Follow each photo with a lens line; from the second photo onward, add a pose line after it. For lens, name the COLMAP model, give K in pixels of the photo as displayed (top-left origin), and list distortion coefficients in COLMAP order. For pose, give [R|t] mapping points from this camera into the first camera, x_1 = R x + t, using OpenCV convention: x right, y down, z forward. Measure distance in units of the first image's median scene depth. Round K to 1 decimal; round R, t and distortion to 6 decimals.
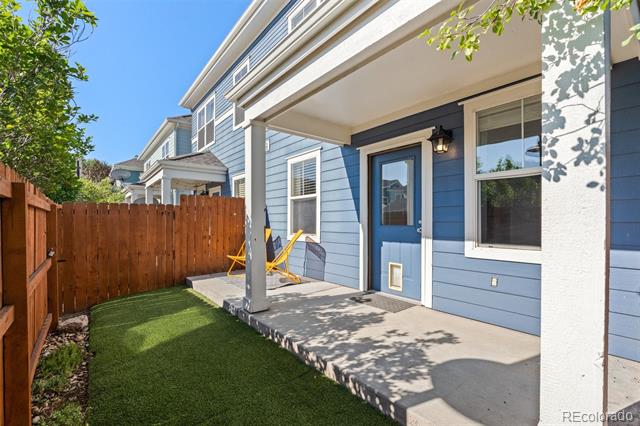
lens RADIAL K [[281.0, 0, 322.3], [0, 281.0, 217.7], [0, 0, 1]] dist [-0.005393, 0.000194]
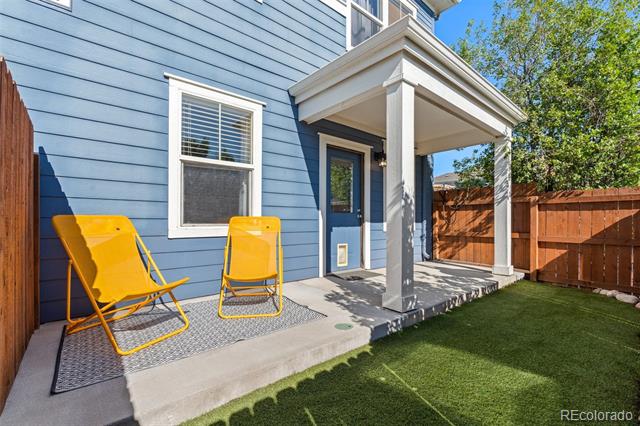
lens RADIAL K [[281.0, 0, 321.7], [0, 281.0, 218.2], [0, 0, 1]] dist [-0.005393, 0.000194]
pose [[-0.005734, 0.010718, 0.999926, -0.847812], [-0.019291, 0.999755, -0.010827, 0.059634], [-0.999797, -0.019352, -0.005526, 0.989816]]
